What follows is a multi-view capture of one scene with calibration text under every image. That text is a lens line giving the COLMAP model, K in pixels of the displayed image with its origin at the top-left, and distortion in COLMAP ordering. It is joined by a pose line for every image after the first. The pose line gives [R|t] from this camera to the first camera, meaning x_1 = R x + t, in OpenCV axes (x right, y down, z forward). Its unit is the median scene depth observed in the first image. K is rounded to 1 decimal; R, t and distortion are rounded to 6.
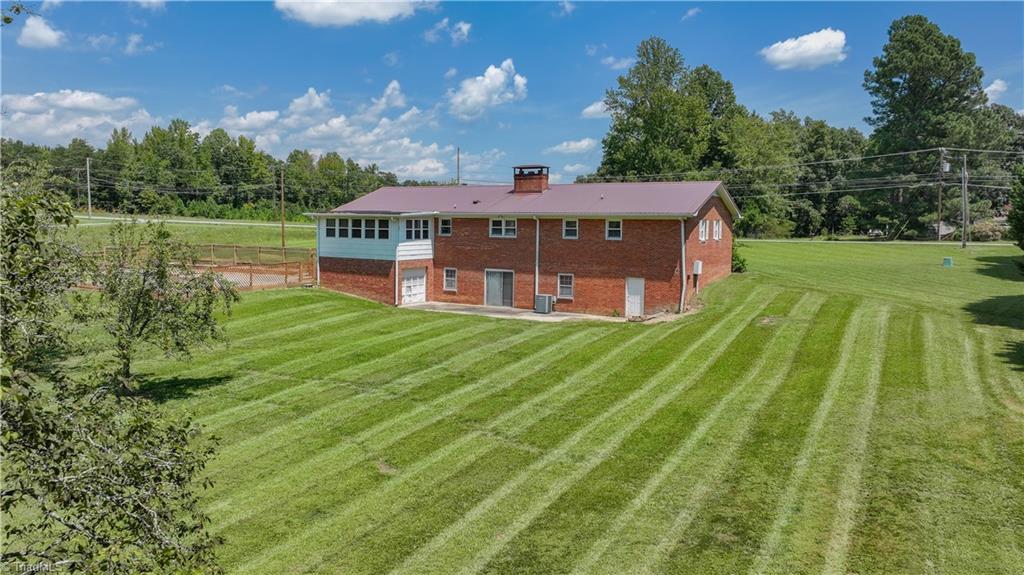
lens RADIAL K [[712.7, 0, 510.0], [0, 712.7, 260.7], [0, 0, 1]] dist [0.004499, 0.005045]
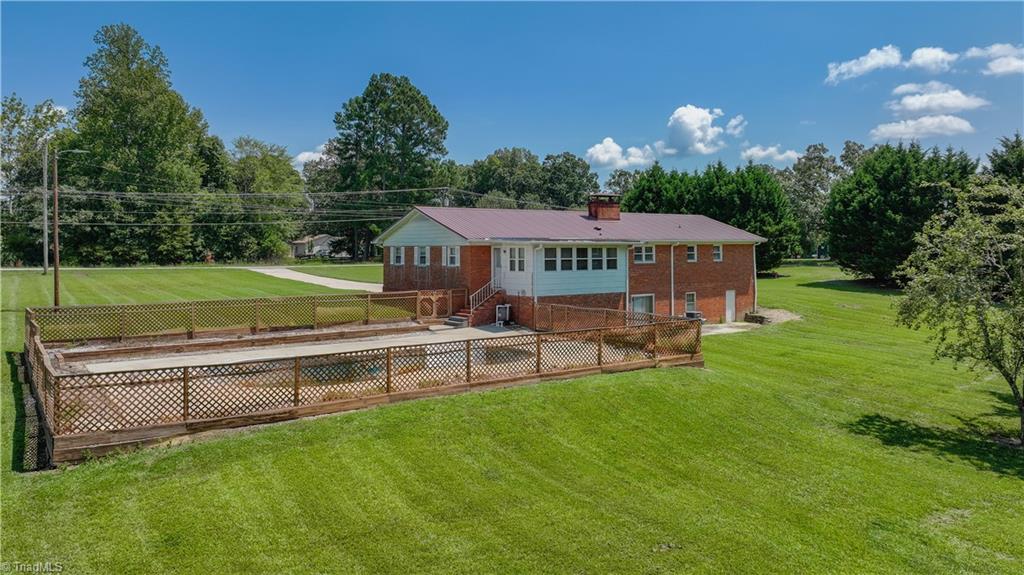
lens RADIAL K [[726.1, 0, 523.3], [0, 726.1, 237.8], [0, 0, 1]] dist [0.003335, 0.000881]
pose [[0.413526, -0.001701, 0.910491, -0.975875], [0.062494, 0.997693, -0.026519, -0.049053], [-0.908345, 0.067867, 0.412679, 0.669866]]
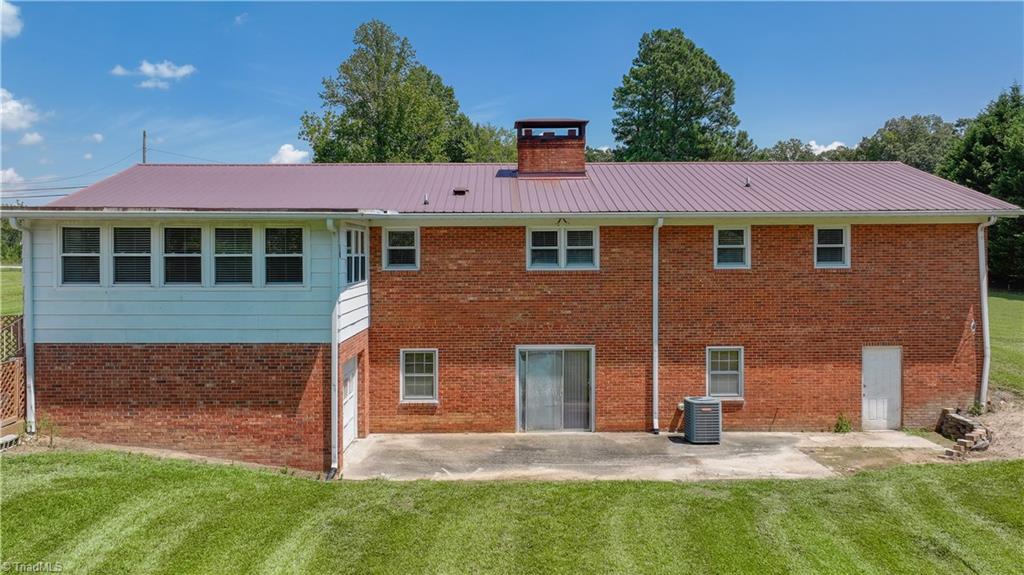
lens RADIAL K [[738.1, 0, 509.6], [0, 738.1, 252.4], [0, 0, 1]] dist [0.003605, 0.004448]
pose [[0.862773, -0.013285, 0.505418, -0.245688], [0.042234, 0.998055, -0.045861, -0.022649], [-0.503825, 0.060914, 0.861655, 0.585200]]
